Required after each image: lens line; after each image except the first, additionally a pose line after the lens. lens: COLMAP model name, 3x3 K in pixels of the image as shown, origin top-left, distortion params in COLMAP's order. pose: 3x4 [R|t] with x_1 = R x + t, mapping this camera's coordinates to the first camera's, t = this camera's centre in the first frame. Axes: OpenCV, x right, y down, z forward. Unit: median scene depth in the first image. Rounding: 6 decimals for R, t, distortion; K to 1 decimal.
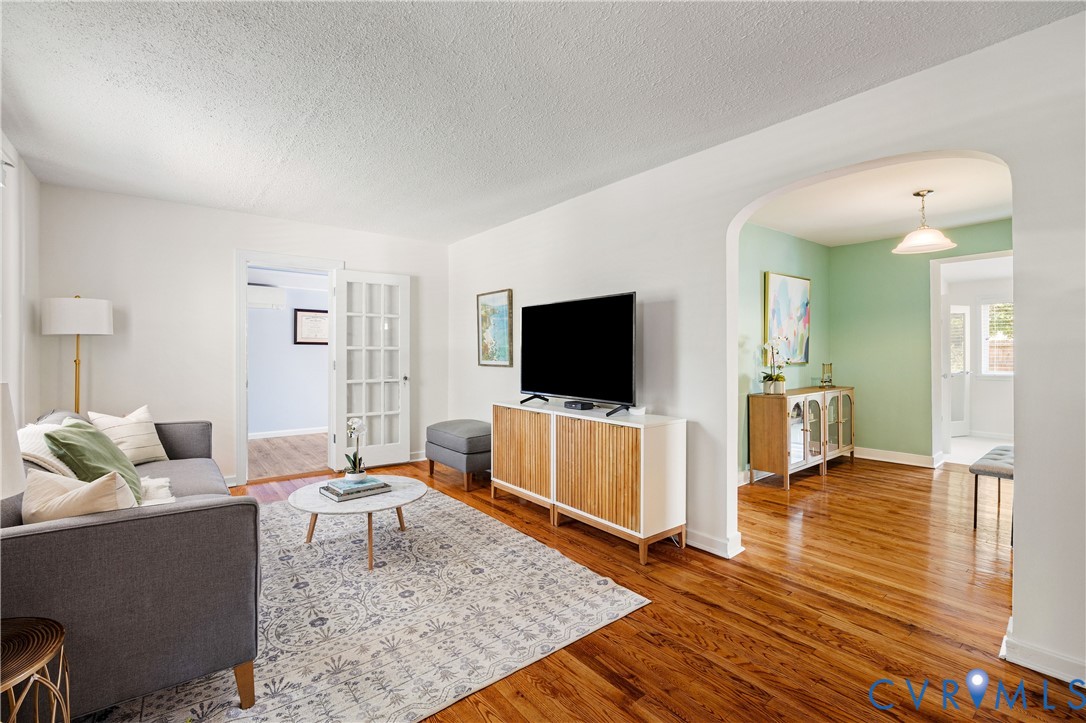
lens RADIAL K [[480.0, 0, 543.0], [0, 480.0, 361.5], [0, 0, 1]] dist [-0.014056, 0.000052]
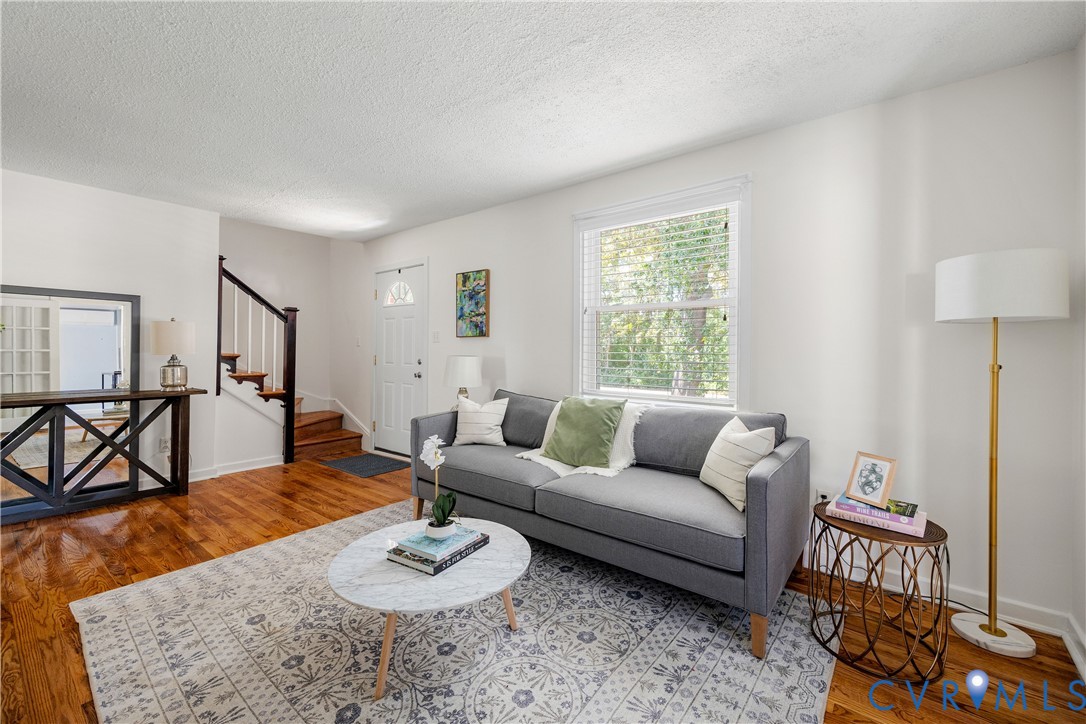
lens RADIAL K [[456.4, 0, 541.4], [0, 456.4, 348.5], [0, 0, 1]] dist [0.018082, -0.005262]
pose [[-0.975659, -0.012420, -0.218943, -0.405833], [-0.015673, 0.999791, 0.013127, -0.029438], [0.218735, 0.016239, -0.975649, 1.755951]]
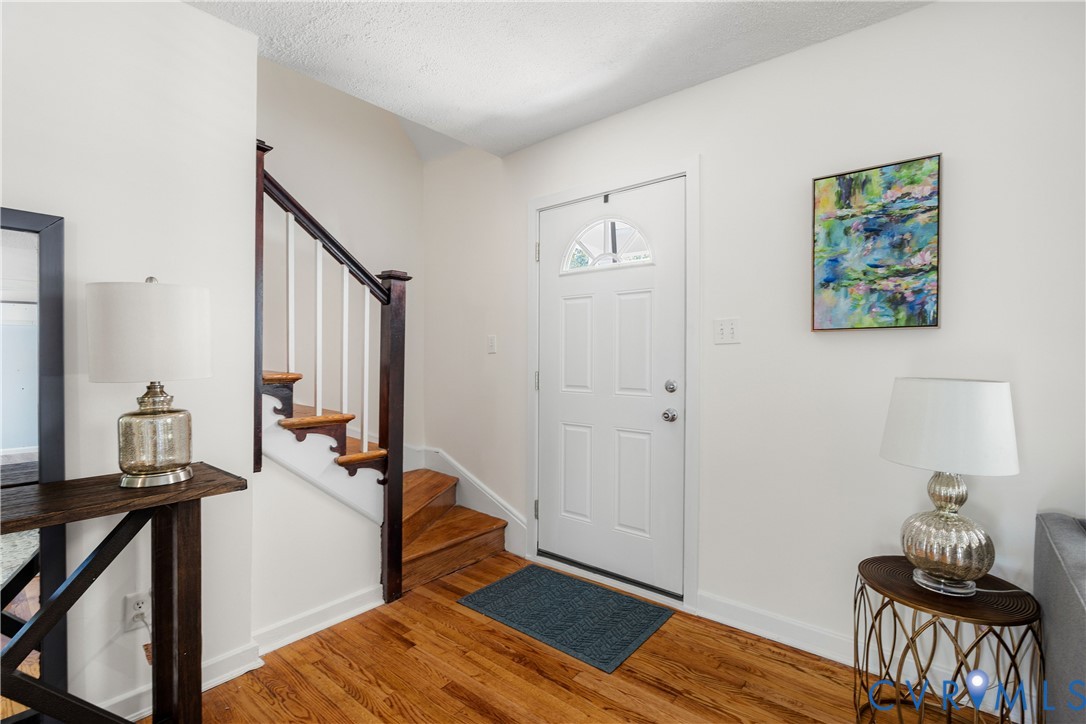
lens RADIAL K [[501.0, 0, 541.9], [0, 501.0, 357.9], [0, 0, 1]] dist [-0.008380, 0.000383]
pose [[-0.978936, -0.005211, -0.204103, 0.062816], [-0.009640, 0.999739, 0.020715, -0.015392], [0.203942, 0.022246, -0.978730, 0.788498]]
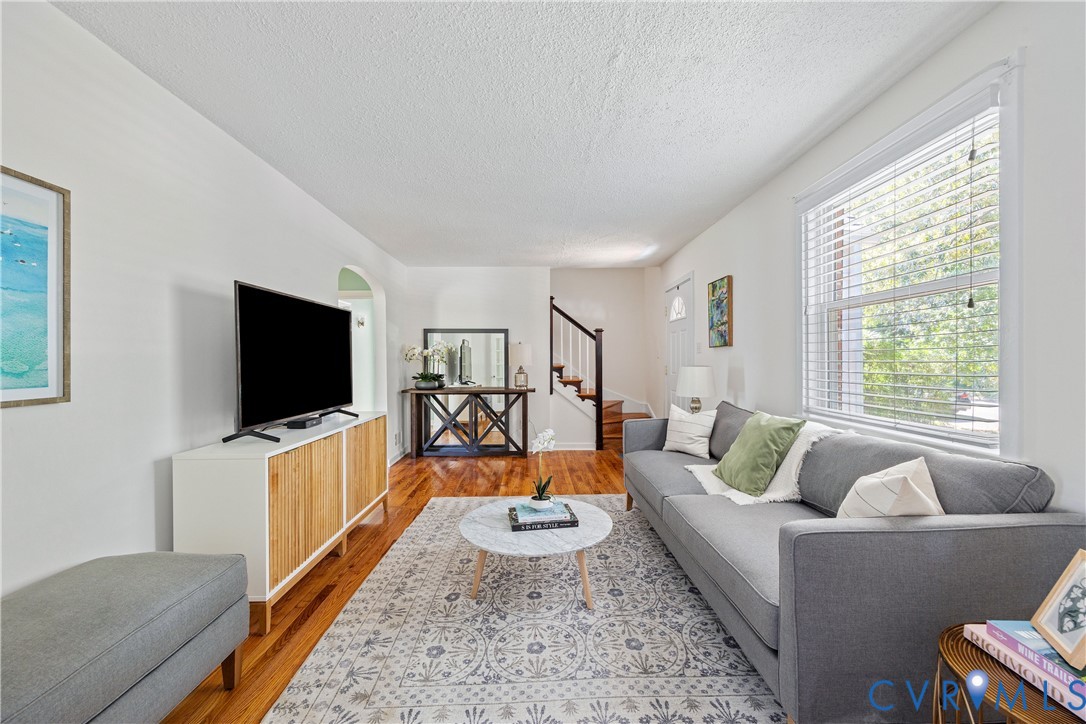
lens RADIAL K [[435.8, 0, 536.8], [0, 435.8, 363.1], [0, 0, 1]] dist [0.012962, -0.000001]
pose [[-0.790285, -0.002379, 0.612735, -0.913902], [0.013451, 0.999684, 0.021230, -0.029367], [-0.612592, 0.025019, -0.790004, 1.708978]]
